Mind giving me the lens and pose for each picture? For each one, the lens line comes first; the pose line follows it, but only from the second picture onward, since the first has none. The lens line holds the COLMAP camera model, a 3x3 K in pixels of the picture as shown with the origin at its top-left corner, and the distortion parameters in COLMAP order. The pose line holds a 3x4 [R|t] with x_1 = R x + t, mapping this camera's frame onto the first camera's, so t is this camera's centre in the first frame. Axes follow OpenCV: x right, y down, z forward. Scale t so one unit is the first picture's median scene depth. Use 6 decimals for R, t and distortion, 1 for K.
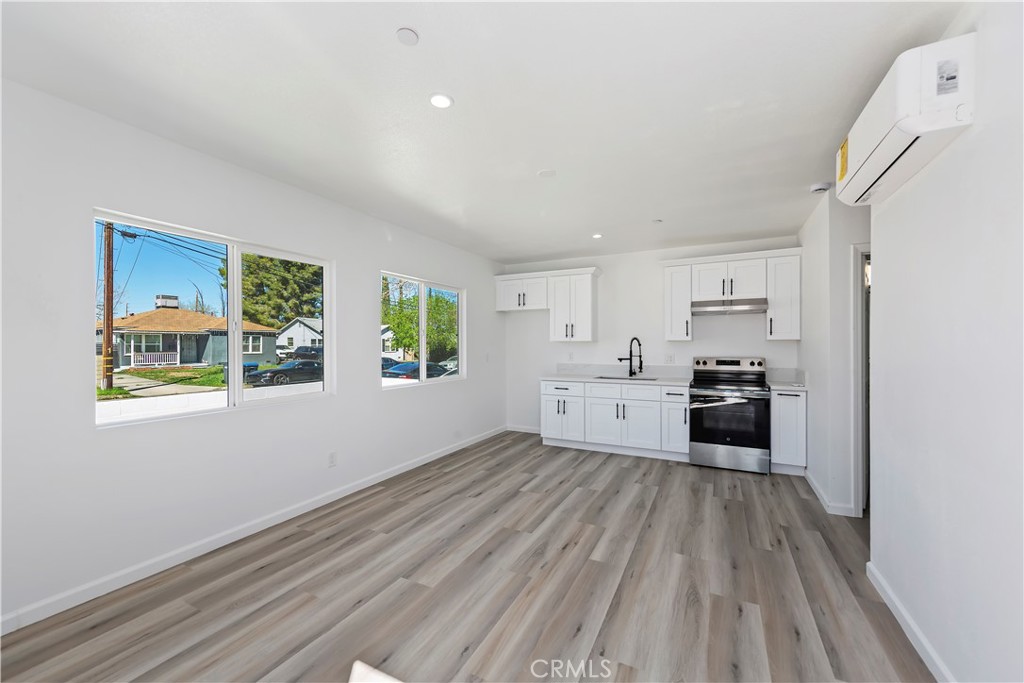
lens RADIAL K [[404.7, 0, 520.9], [0, 404.7, 342.2], [0, 0, 1]] dist [-0.002619, -0.000151]
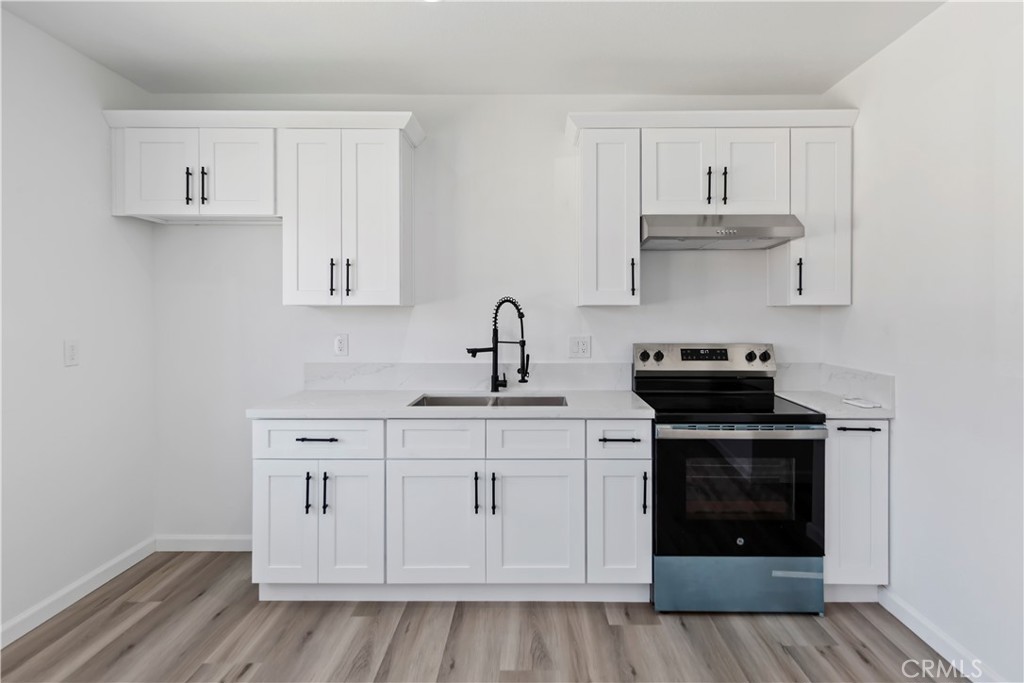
lens RADIAL K [[570.0, 0, 542.3], [0, 570.0, 329.1], [0, 0, 1]] dist [-0.003793, 0.000539]
pose [[0.896512, -0.007497, 0.442956, 0.062843], [-0.005521, 0.999590, 0.028092, 0.004237], [-0.442985, -0.027631, 0.896103, 0.516051]]
